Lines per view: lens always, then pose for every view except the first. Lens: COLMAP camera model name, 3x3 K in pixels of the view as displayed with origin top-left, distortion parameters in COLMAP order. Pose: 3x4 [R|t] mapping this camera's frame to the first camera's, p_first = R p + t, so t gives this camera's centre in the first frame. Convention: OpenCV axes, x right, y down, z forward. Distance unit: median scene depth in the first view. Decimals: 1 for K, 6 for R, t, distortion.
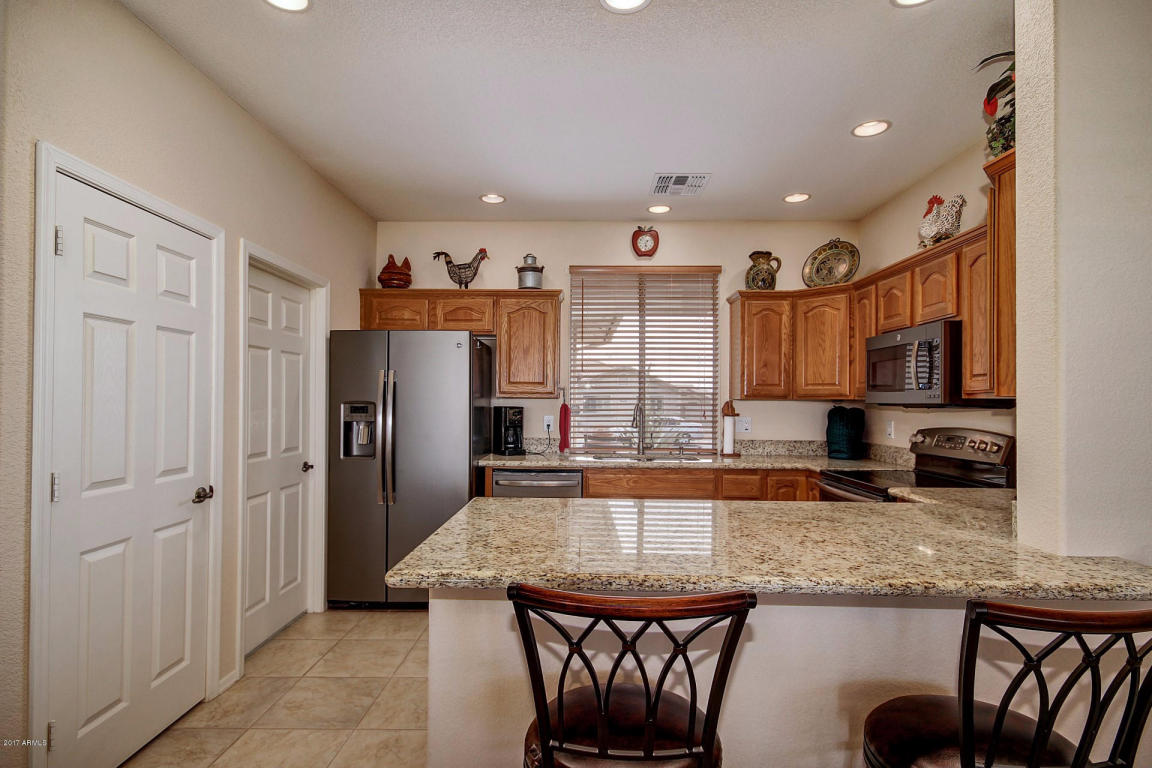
lens RADIAL K [[572.2, 0, 582.1], [0, 572.2, 401.7], [0, 0, 1]] dist [-0.003823, 0.000653]
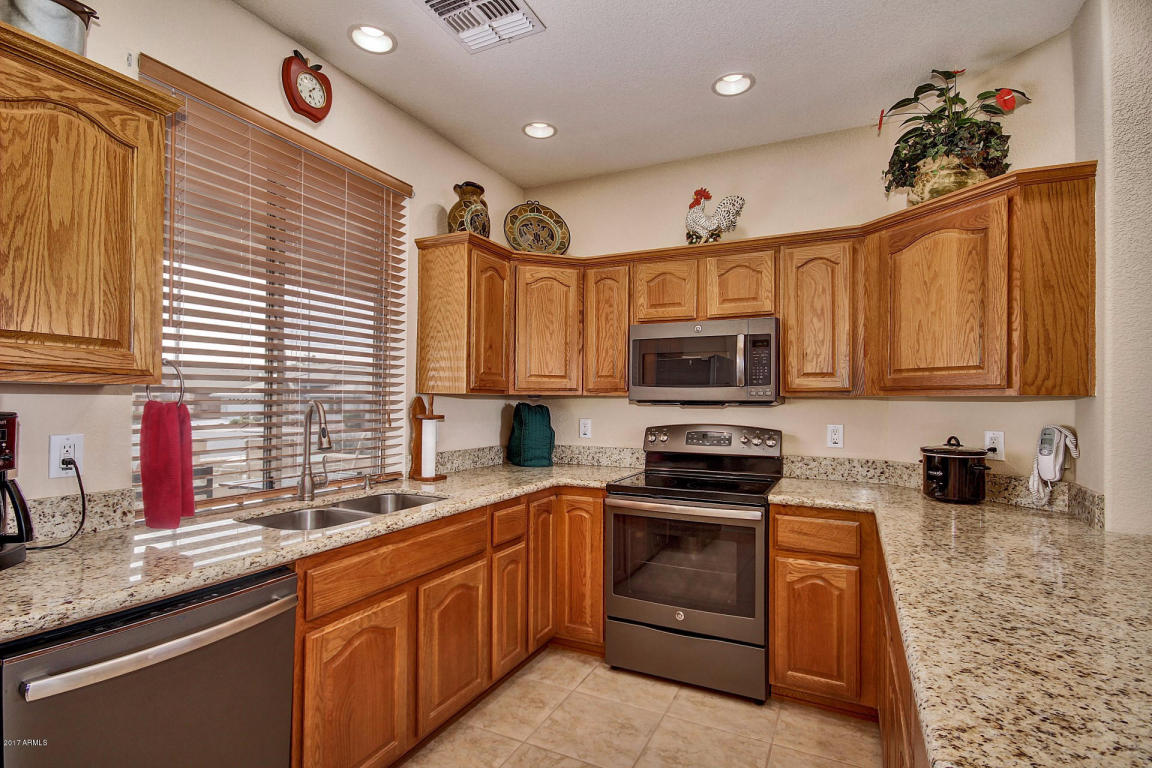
lens RADIAL K [[550.2, 0, 591.9], [0, 550.2, 399.0], [0, 0, 1]] dist [-0.004294, -0.003262]
pose [[0.426665, -0.000140, 0.904410, -0.243632], [-0.004693, 0.999986, 0.002368, -0.000649], [-0.904398, -0.005254, 0.426658, 0.590059]]
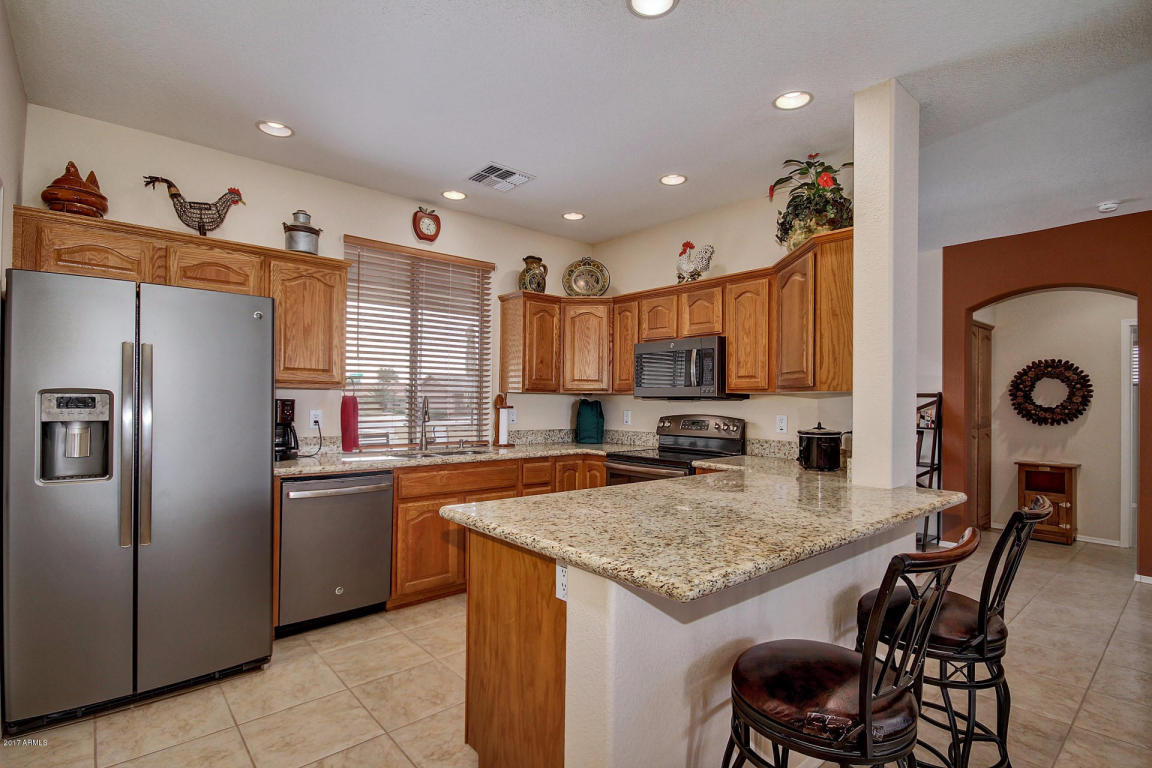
lens RADIAL K [[550.2, 0, 591.7], [0, 550.2, 398.6], [0, 0, 1]] dist [-0.004294, -0.003262]
pose [[0.738741, 0.002288, 0.673986, -0.318602], [-0.004962, 0.999986, 0.002044, 0.004444], [-0.673972, -0.004854, 0.738741, 0.154206]]
